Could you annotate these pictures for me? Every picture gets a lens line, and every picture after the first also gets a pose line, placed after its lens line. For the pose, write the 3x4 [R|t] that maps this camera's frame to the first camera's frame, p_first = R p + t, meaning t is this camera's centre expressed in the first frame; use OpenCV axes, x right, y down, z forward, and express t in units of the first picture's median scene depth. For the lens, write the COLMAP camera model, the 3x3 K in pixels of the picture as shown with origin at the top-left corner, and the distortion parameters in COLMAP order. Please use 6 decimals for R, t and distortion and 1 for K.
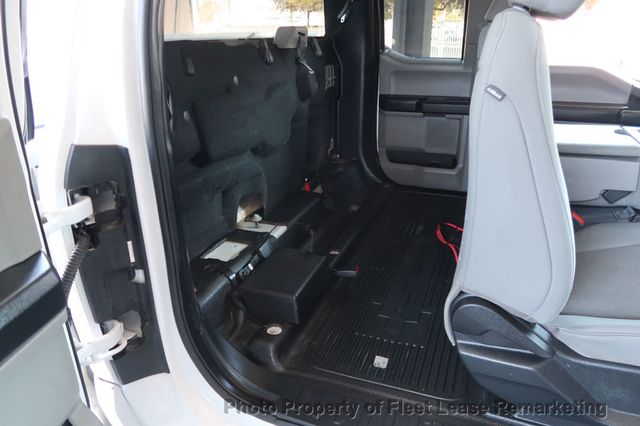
lens RADIAL K [[437.0, 0, 320.0], [0, 437.0, 213.0], [0, 0, 1]] dist [-0.022819, 0.003695]
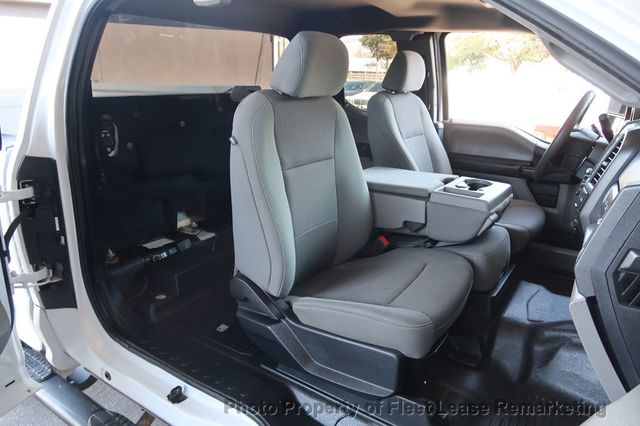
lens RADIAL K [[445.1, 0, 320.0], [0, 445.1, 213.0], [0, 0, 1]] dist [-0.014485, 0.000521]
pose [[0.974696, 0.092530, -0.203487, 0.694027], [-0.111754, 0.990086, -0.085088, 0.066176], [0.193596, 0.105675, 0.975373, -0.350632]]
